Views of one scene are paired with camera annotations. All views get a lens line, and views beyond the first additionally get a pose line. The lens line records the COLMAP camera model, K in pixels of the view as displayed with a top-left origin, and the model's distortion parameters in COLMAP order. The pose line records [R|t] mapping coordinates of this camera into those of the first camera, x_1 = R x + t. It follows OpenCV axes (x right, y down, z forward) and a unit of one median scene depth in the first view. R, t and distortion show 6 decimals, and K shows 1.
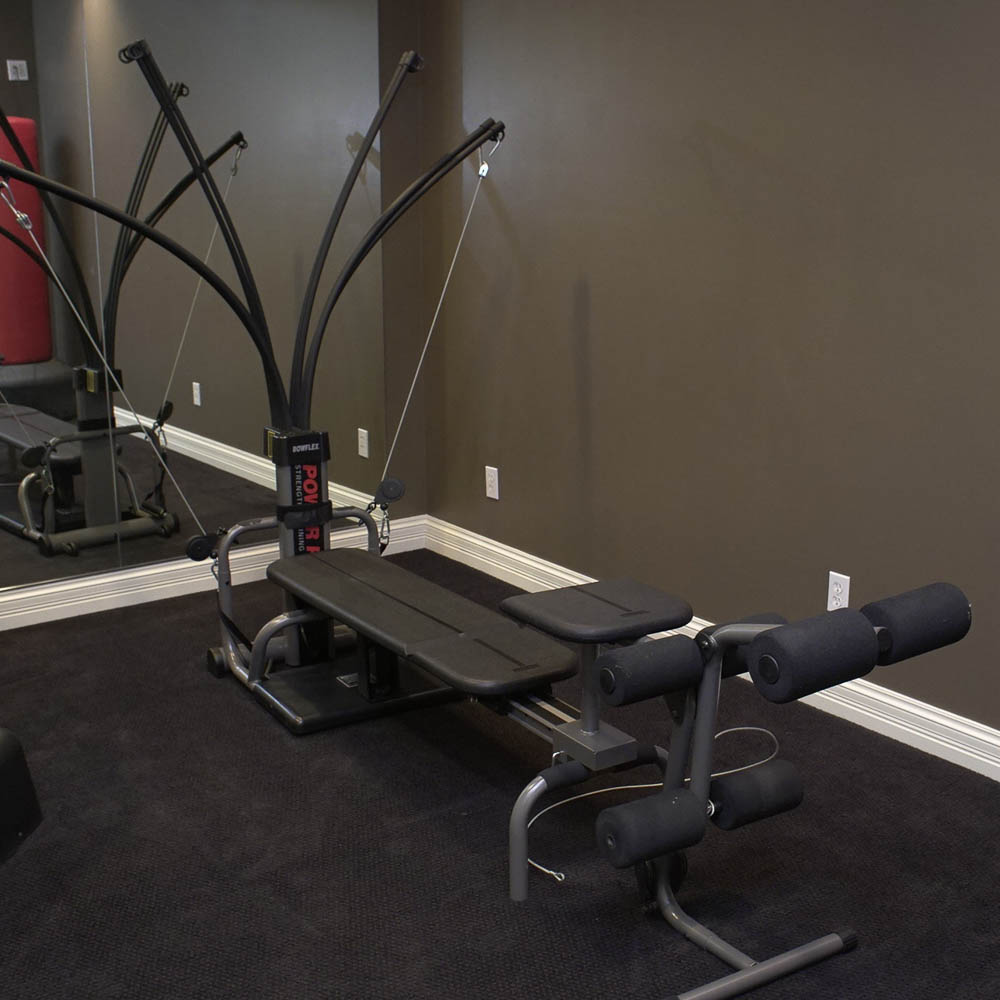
lens RADIAL K [[1343.1, 0, 500.0], [0, 1343.1, 500.0], [0, 0, 1]] dist [-0.111706, 0.024936]
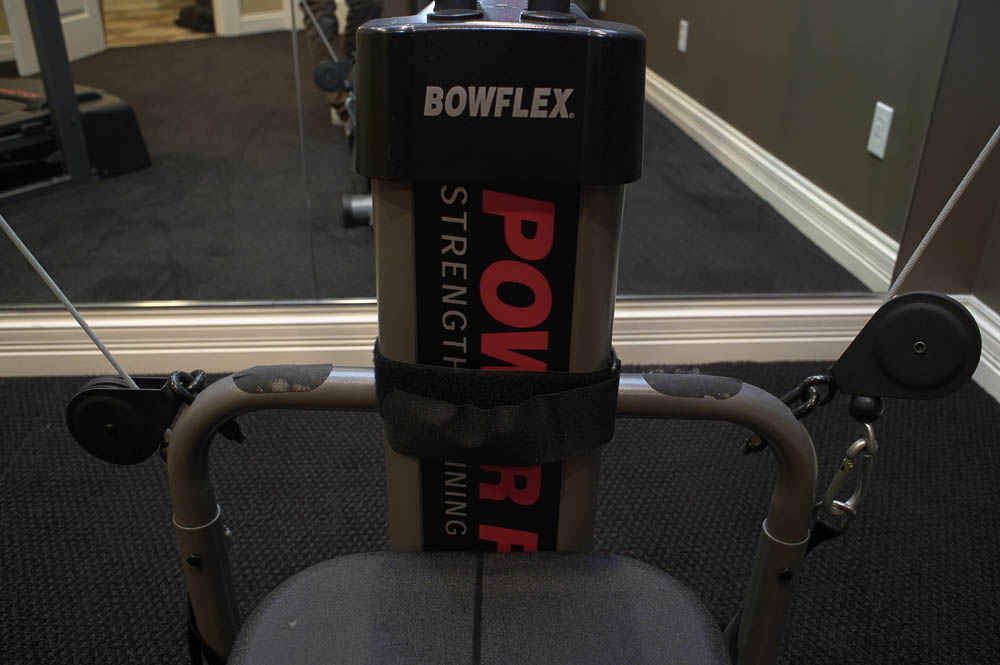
lens RADIAL K [[821.6, 0, 480.7], [0, 821.6, 314.6], [0, 0, 1]] dist [-0.092342, 0.008102]
pose [[0.833075, 0.255316, -0.490714, -0.081710], [-0.147098, 0.957419, 0.248416, -0.037734], [0.533243, -0.134766, 0.835159, 0.881498]]
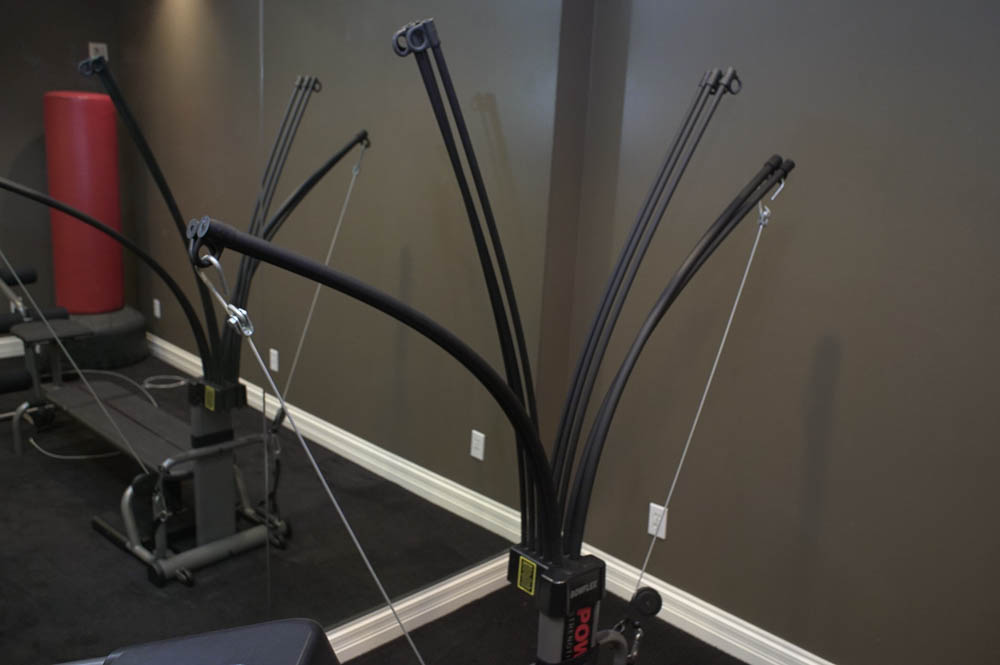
lens RADIAL K [[821.6, 0, 480.7], [0, 821.6, 314.6], [0, 0, 1]] dist [-0.092342, 0.008102]
pose [[0.990280, 0.017668, 0.137959, -0.262334], [-0.014597, 0.999623, -0.023241, -0.177695], [-0.138317, 0.021002, 0.990165, 0.543533]]
